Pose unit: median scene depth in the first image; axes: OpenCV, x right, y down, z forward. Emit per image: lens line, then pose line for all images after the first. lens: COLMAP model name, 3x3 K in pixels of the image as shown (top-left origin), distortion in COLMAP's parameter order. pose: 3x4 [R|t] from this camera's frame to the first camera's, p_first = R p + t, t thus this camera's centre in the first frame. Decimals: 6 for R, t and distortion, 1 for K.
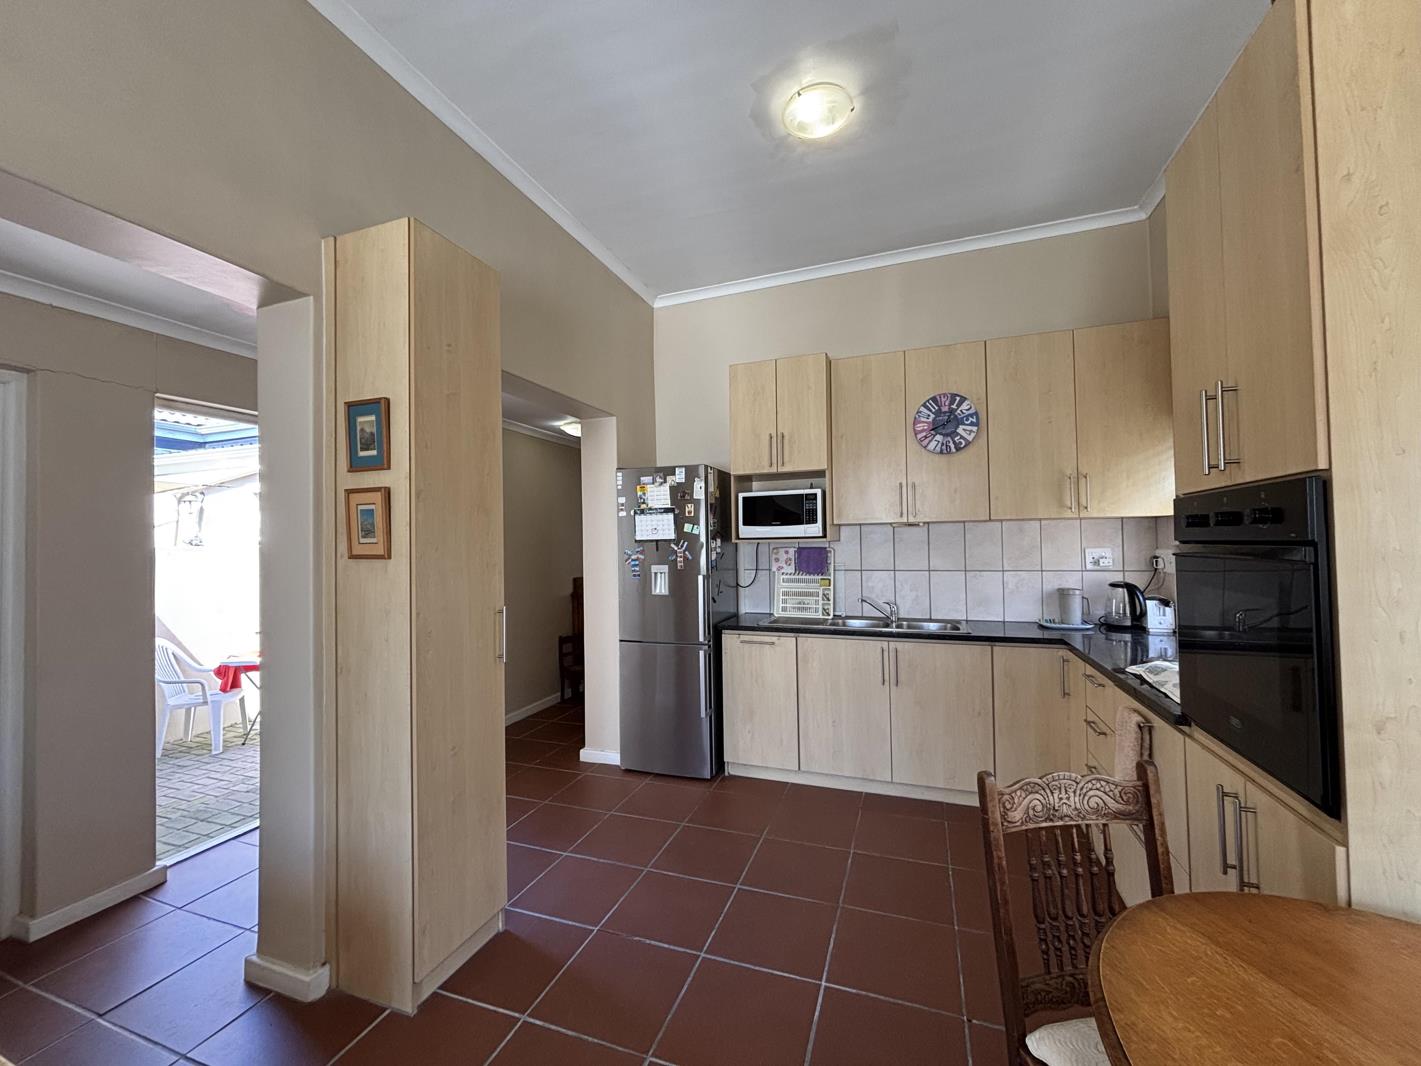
lens RADIAL K [[572.2, 0, 707.2], [0, 572.2, 531.8], [0, 0, 1]] dist [0.002842, -0.000189]
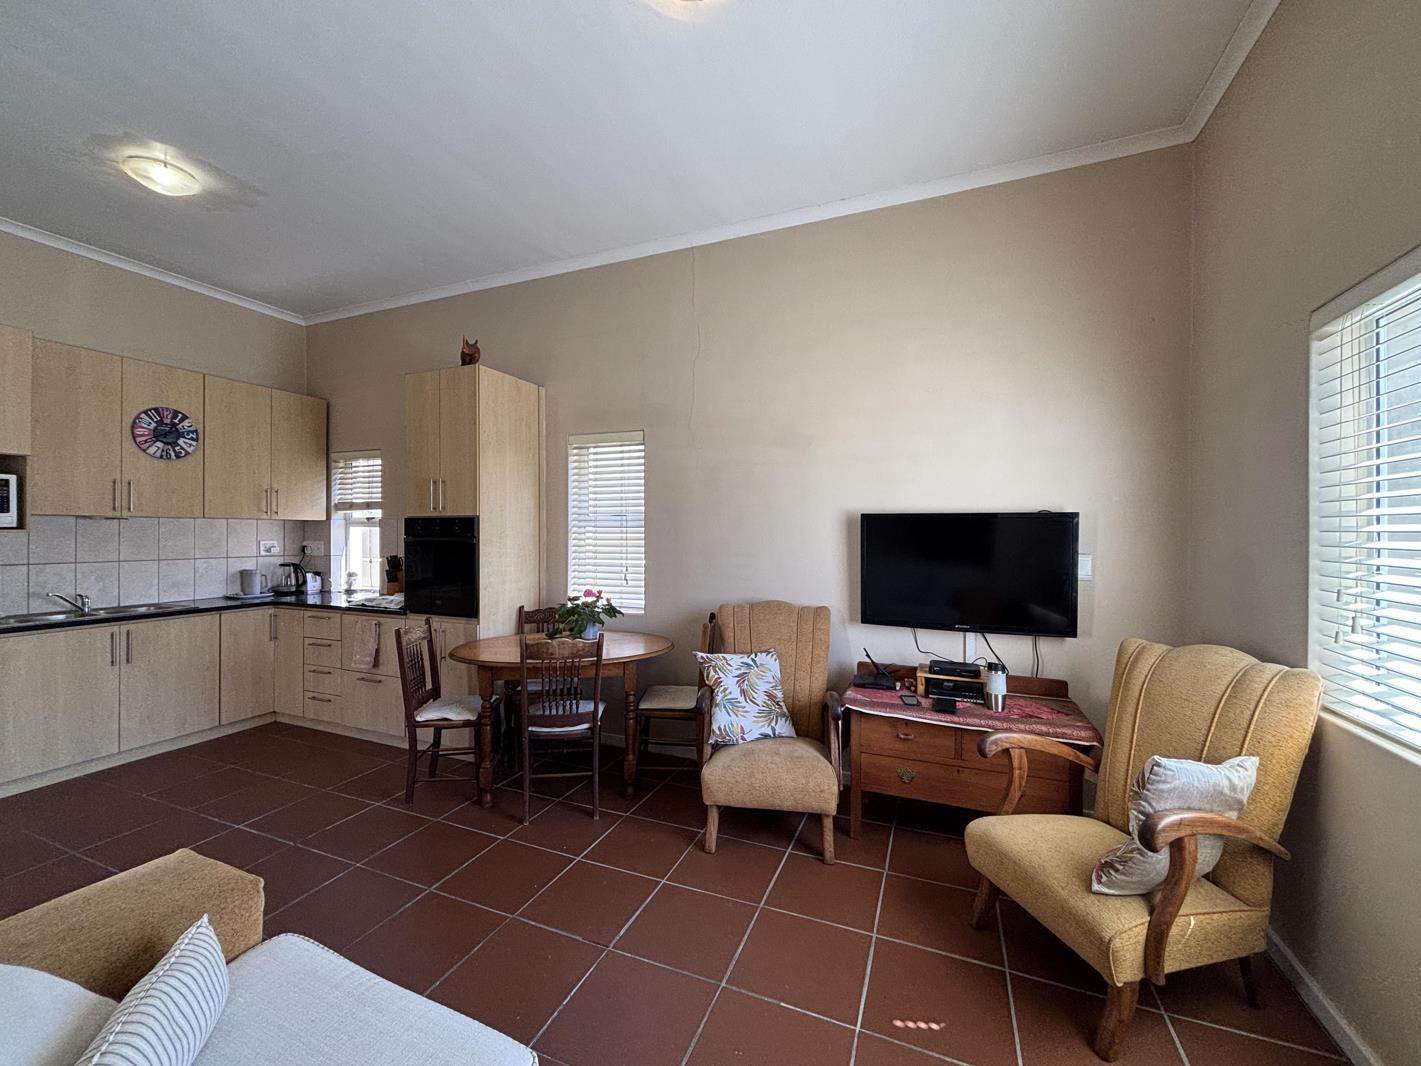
lens RADIAL K [[572.2, 0, 707.2], [0, 572.2, 531.8], [0, 0, 1]] dist [0.002842, -0.000189]
pose [[0.040219, 0.018562, 0.999018, -0.711716], [-0.025672, 0.999517, -0.017537, 0.003776], [-0.998861, -0.024941, 0.040676, -0.156491]]
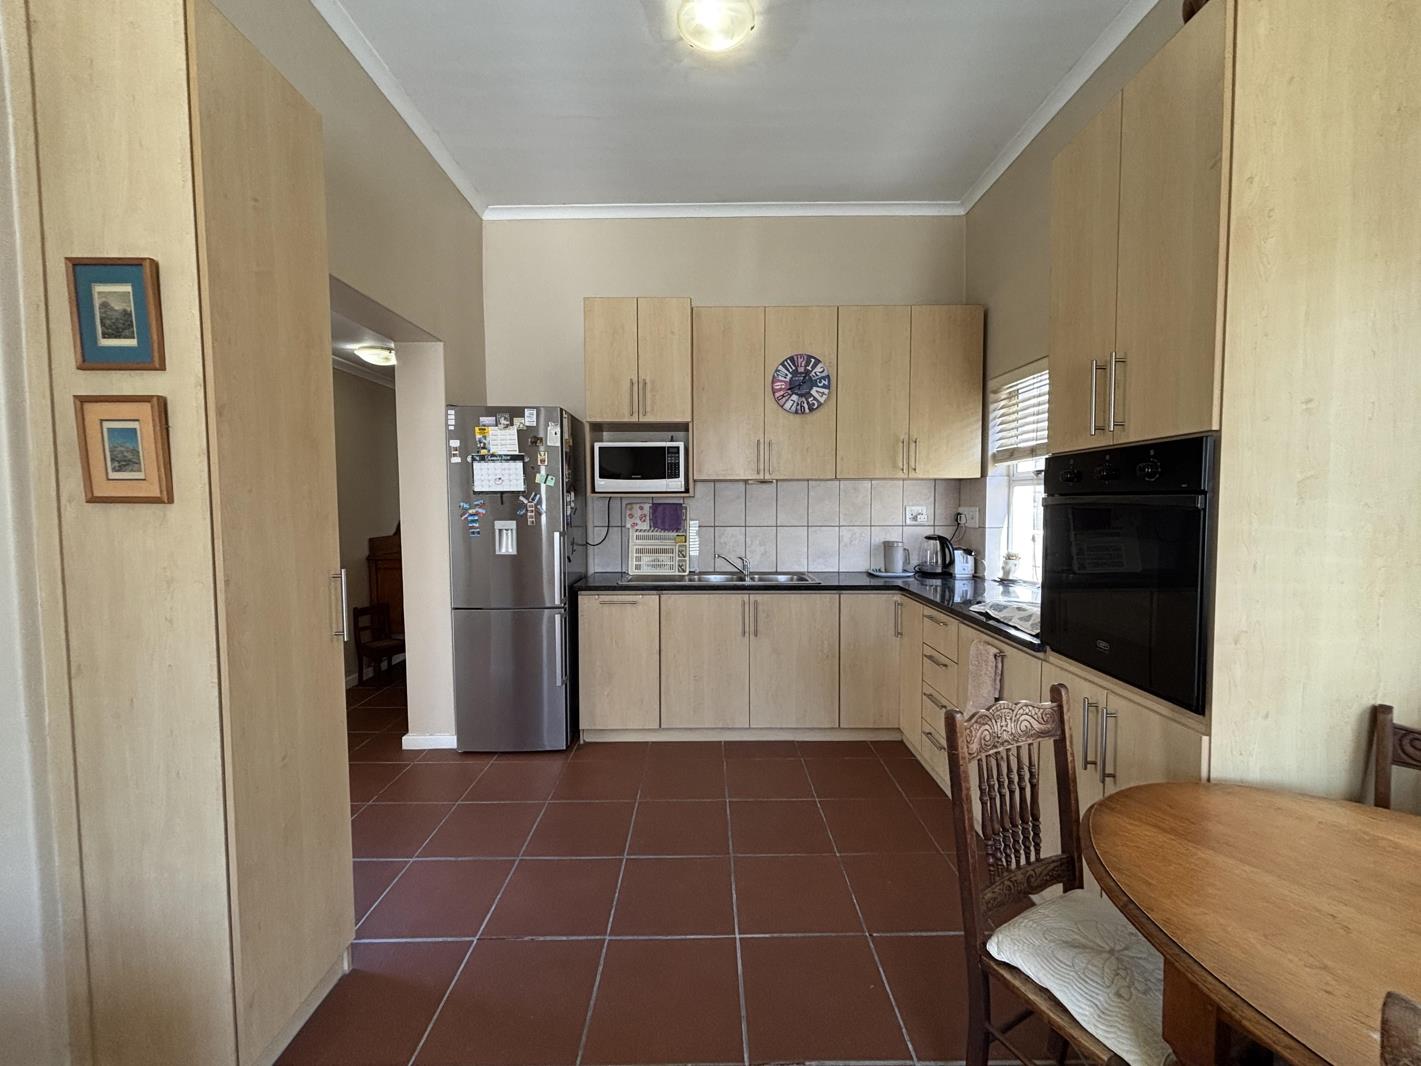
lens RADIAL K [[572.2, 0, 707.2], [0, 572.2, 531.8], [0, 0, 1]] dist [0.002842, -0.000189]
pose [[0.937753, -0.005433, 0.347261, -0.104081], [-0.018203, 0.997734, 0.064767, 0.013694], [-0.346826, -0.067057, 0.935529, 0.073986]]
